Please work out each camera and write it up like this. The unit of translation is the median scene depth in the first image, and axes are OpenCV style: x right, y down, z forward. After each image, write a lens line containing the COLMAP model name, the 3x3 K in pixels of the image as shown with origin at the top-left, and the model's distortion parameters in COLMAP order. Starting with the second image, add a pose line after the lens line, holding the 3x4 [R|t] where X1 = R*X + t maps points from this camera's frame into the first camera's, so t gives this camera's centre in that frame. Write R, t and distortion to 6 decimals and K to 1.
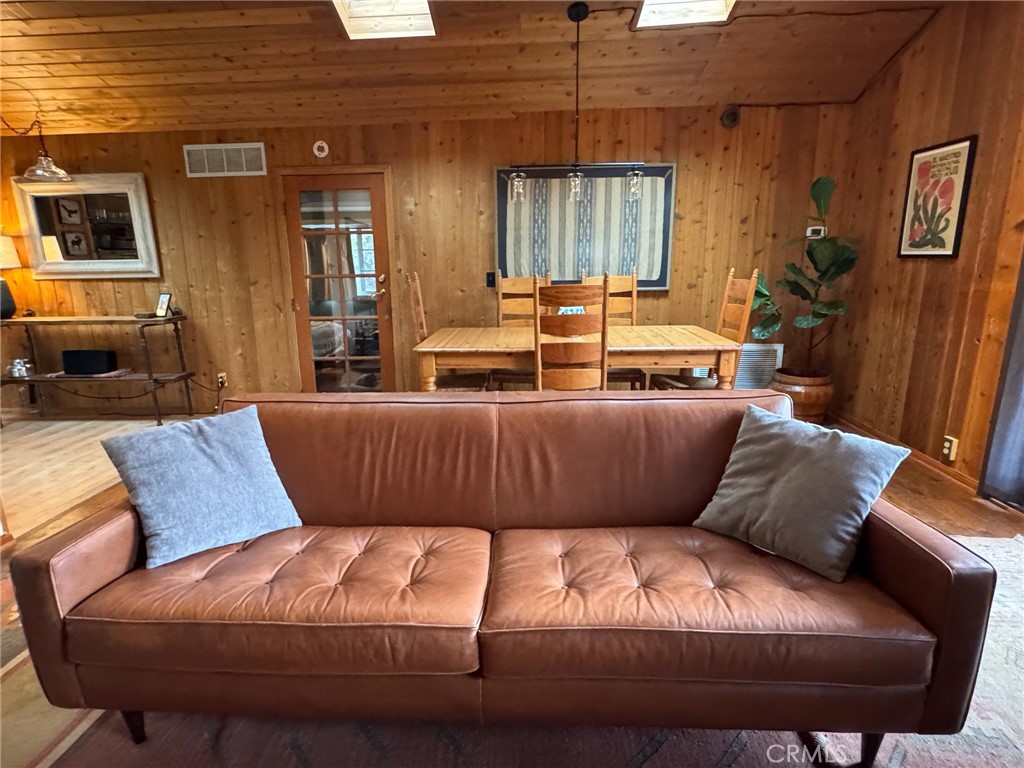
lens RADIAL K [[546.5, 0, 506.9], [0, 546.5, 385.3], [0, 0, 1]] dist [-0.002027, 0.000291]
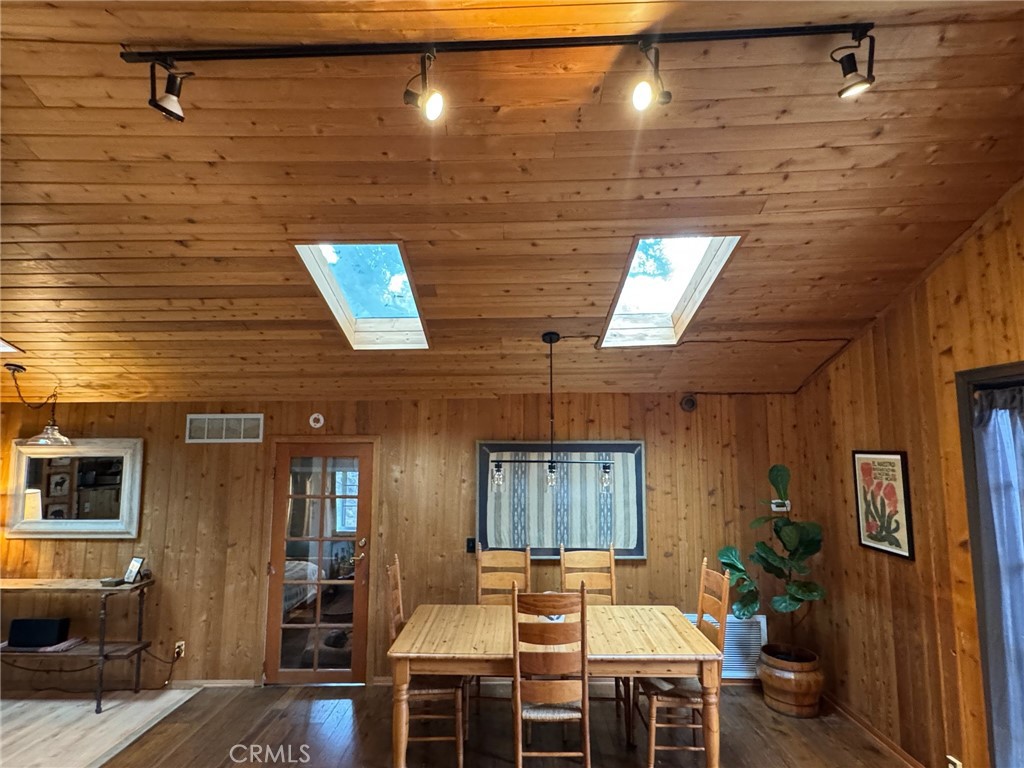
lens RADIAL K [[546.5, 0, 508.6], [0, 546.5, 386.9], [0, 0, 1]] dist [-0.002027, 0.000291]
pose [[0.999288, 0.017952, 0.033178, 0.001382], [-0.005874, 0.942824, -0.333239, -0.142543], [-0.037263, 0.332807, 0.942259, -0.054775]]
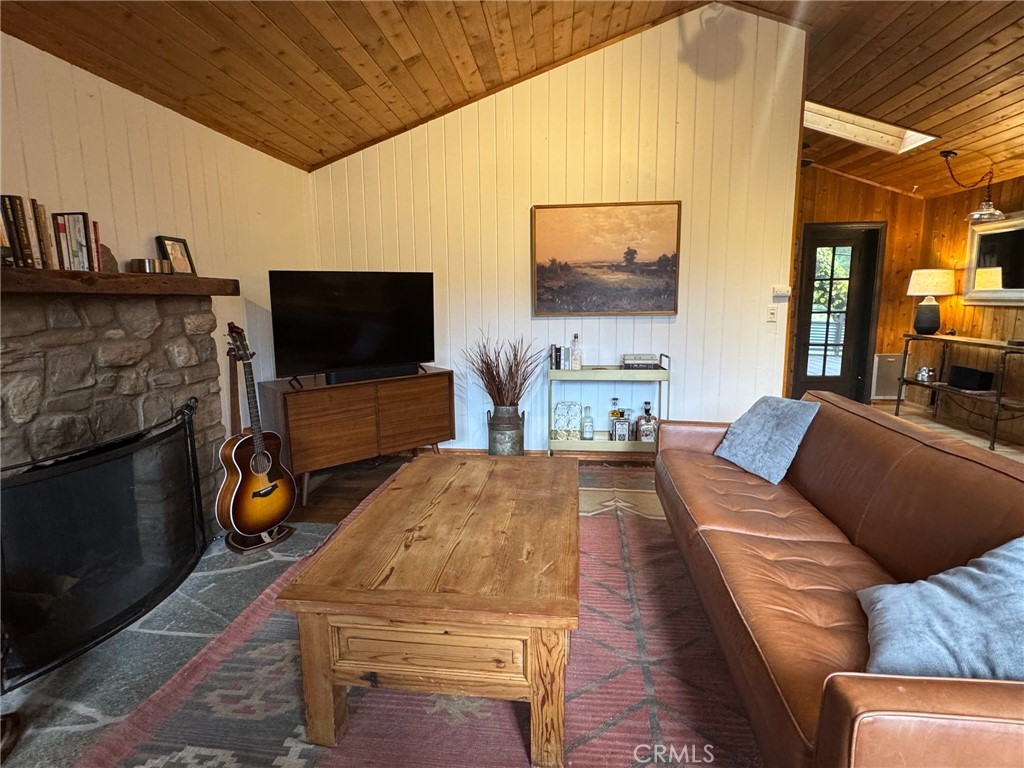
lens RADIAL K [[546.5, 0, 509.7], [0, 546.5, 387.0], [0, 0, 1]] dist [-0.002027, 0.000291]
pose [[-0.063975, 0.180643, -0.981466, 0.440102], [-0.212475, 0.958465, 0.190260, -0.042741], [0.975070, 0.220709, -0.022936, 0.114705]]
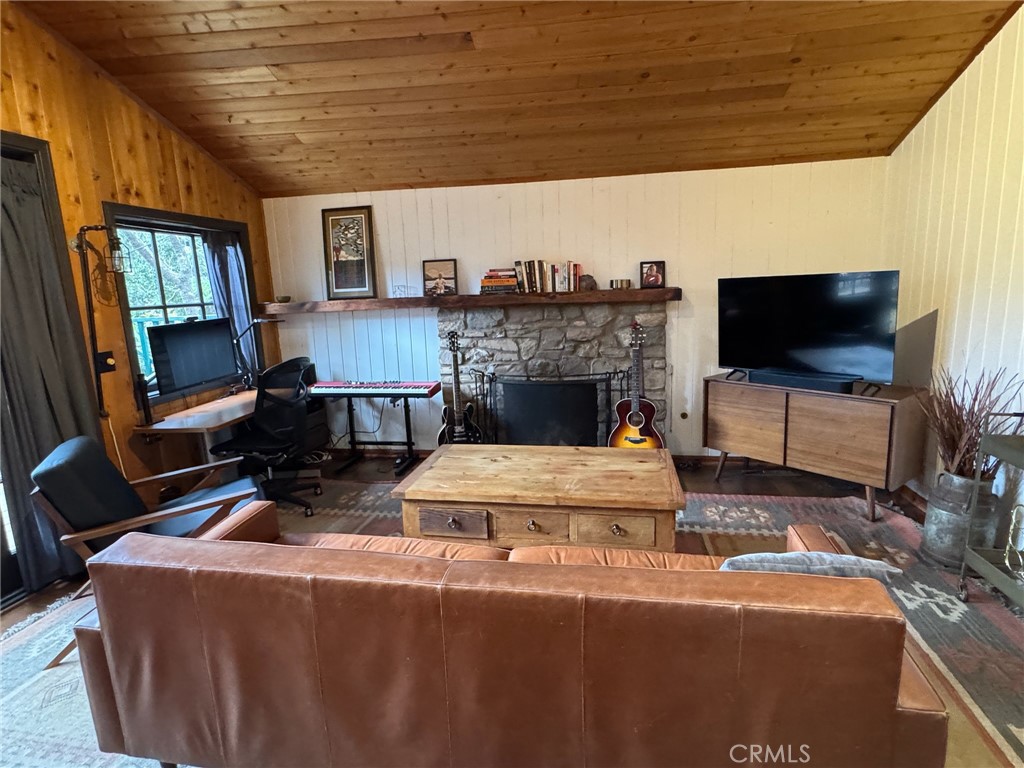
lens RADIAL K [[546.5, 0, 507.2], [0, 546.5, 384.8], [0, 0, 1]] dist [-0.002027, 0.000291]
pose [[-0.989764, 0.029129, 0.139712, -0.086318], [0.081884, 0.917693, 0.388760, -0.207365], [-0.116889, 0.396221, -0.910684, 0.692182]]
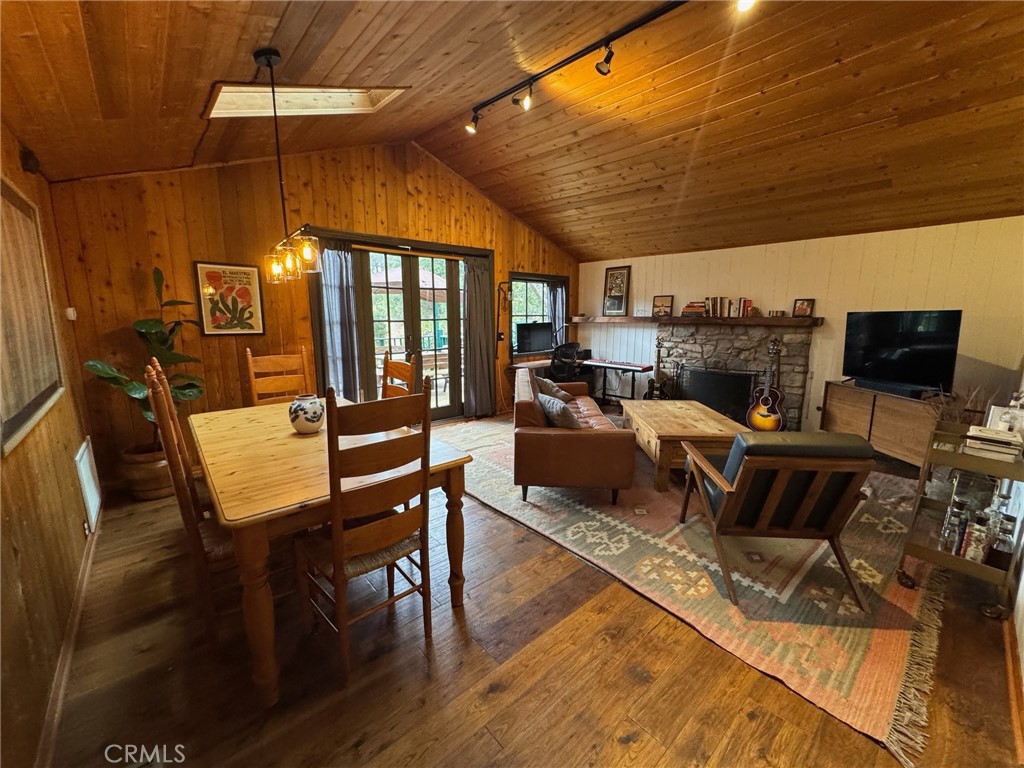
lens RADIAL K [[412.2, 0, 511.5], [0, 412.2, 383.3], [0, 0, 1]] dist [-0.002030, 0.000208]
pose [[-0.697592, -0.102701, 0.709097, -0.473061], [0.169375, 0.937987, 0.302479, -0.257851], [-0.696188, 0.331110, -0.636937, 0.980881]]
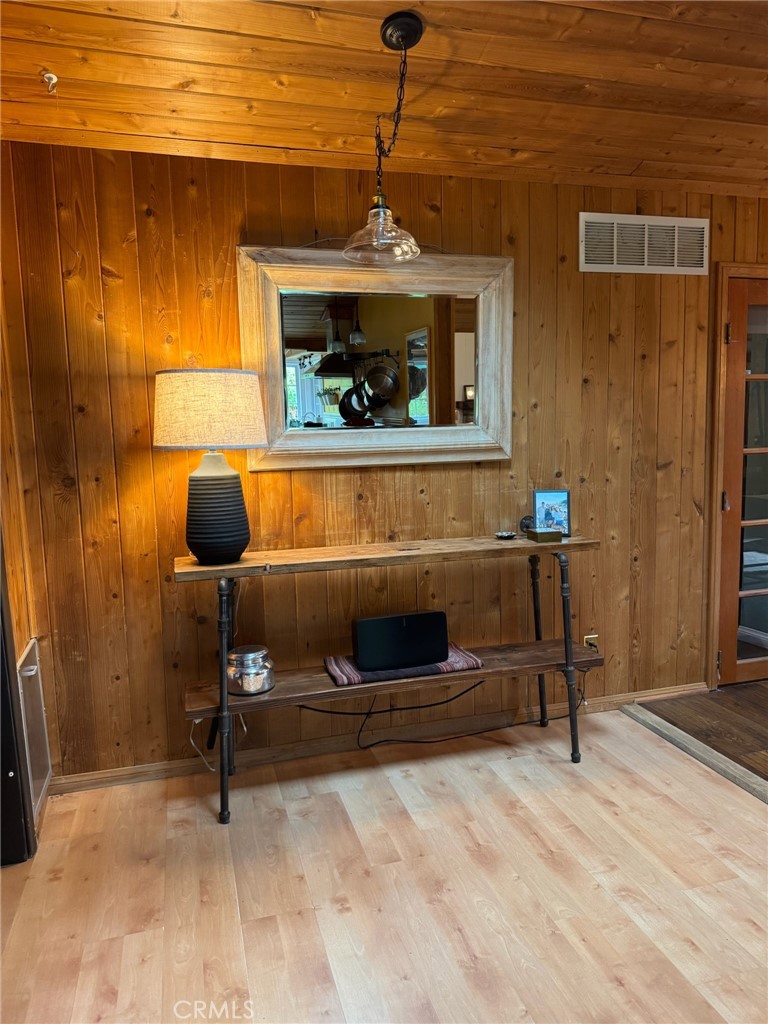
lens RADIAL K [[728.4, 0, 384.1], [0, 728.4, 516.1], [0, 0, 1]] dist [0.026978, -0.008573]
pose [[0.946754, -0.048035, 0.318354, -1.056122], [0.079376, 0.993110, -0.086211, -0.104650], [-0.312020, 0.106891, 0.944044, 0.436747]]
